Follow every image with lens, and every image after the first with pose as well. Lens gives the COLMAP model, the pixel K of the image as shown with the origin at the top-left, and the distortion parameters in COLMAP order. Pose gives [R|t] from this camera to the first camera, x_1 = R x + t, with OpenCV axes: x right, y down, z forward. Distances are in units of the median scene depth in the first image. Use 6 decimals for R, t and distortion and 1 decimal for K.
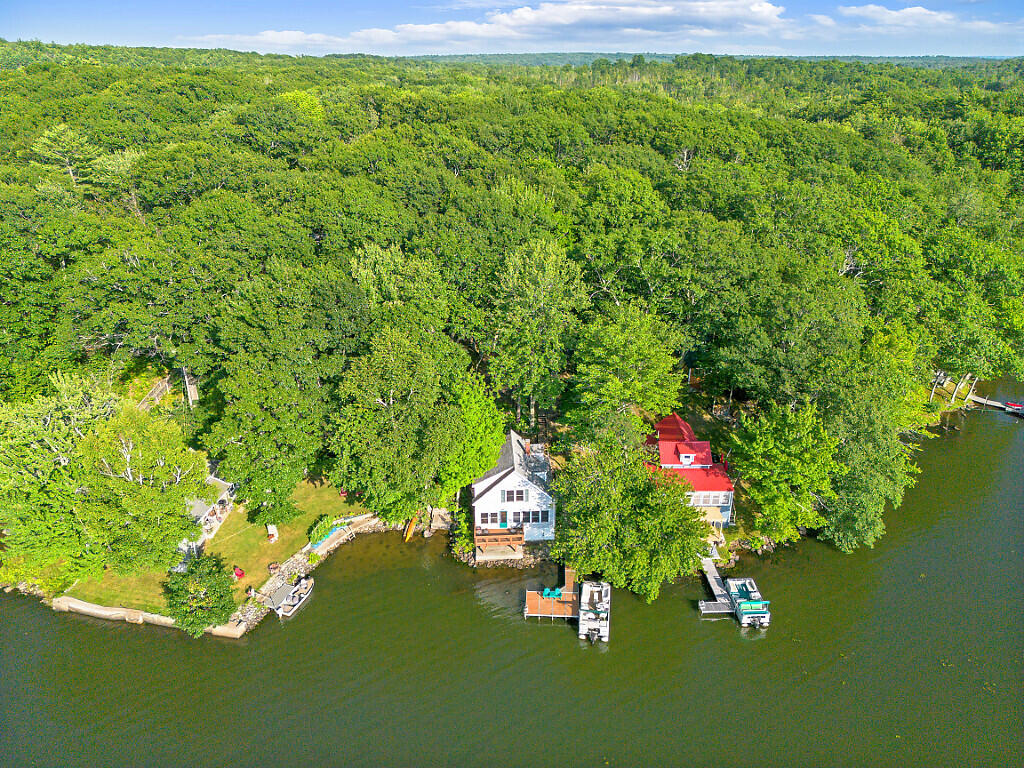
lens RADIAL K [[720.0, 0, 515.0], [0, 720.0, 381.7], [0, 0, 1]] dist [0.035208, -0.023265]
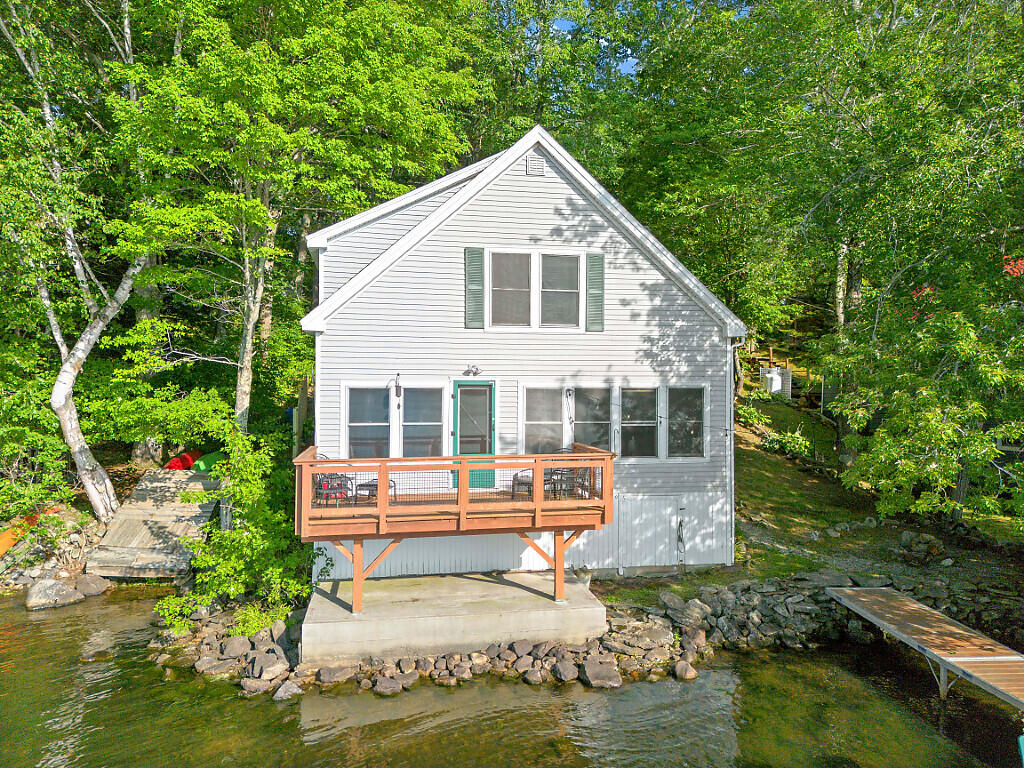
lens RADIAL K [[720.0, 0, 512.4], [0, 720.0, 383.7], [0, 0, 1]] dist [0.035208, -0.023265]
pose [[0.990197, 0.005729, 0.139561, -0.031999], [0.053387, 0.907772, -0.416052, 0.256621], [-0.129073, 0.419424, 0.898568, 0.829220]]
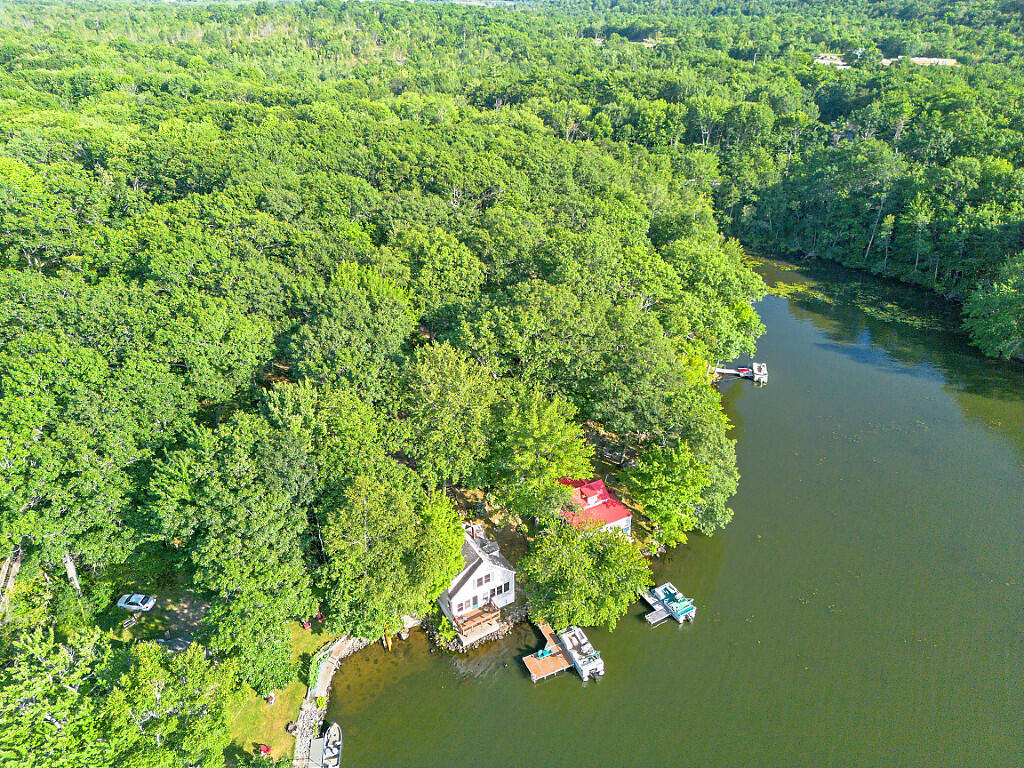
lens RADIAL K [[720.0, 0, 519.3], [0, 720.0, 385.5], [0, 0, 1]] dist [0.035208, -0.023265]
pose [[0.884210, -0.225065, 0.409290, -0.345449], [0.189200, 0.973729, 0.126707, -0.274414], [-0.427055, -0.034598, 0.903563, -0.050678]]
